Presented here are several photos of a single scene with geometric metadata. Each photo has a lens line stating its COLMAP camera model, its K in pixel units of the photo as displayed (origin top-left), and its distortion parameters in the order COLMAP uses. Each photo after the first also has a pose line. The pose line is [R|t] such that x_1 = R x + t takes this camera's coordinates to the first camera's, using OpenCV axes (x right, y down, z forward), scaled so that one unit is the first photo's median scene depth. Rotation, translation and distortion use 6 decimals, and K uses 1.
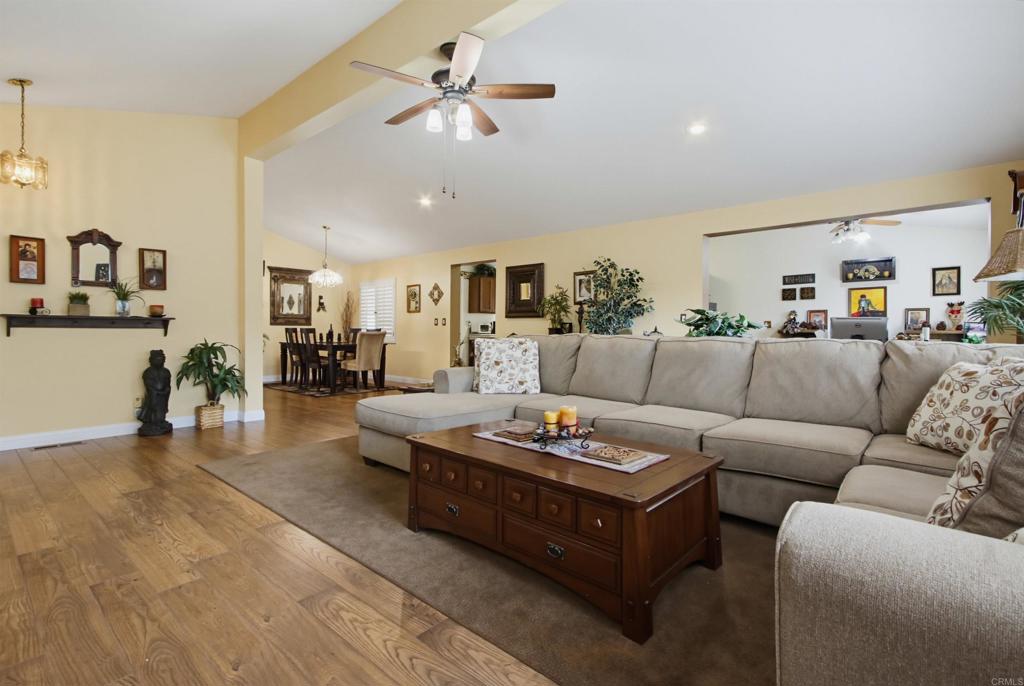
lens RADIAL K [[482.8, 0, 516.6], [0, 482.8, 318.5], [0, 0, 1]] dist [0.002041, 0.000441]
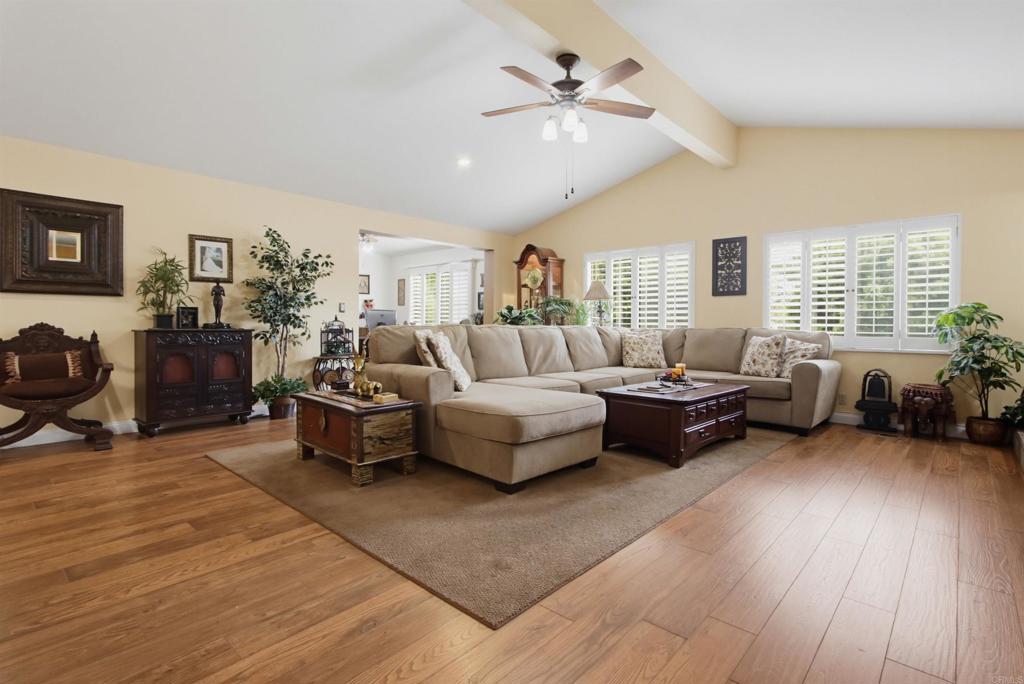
lens RADIAL K [[495.3, 0, 515.2], [0, 495.3, 336.0], [0, 0, 1]] dist [0.003728, 0.001255]
pose [[0.015955, -0.036703, 0.999199, -0.795296], [-0.036803, 0.998627, 0.037270, 0.008038], [-0.999195, -0.037368, 0.014582, 0.707597]]
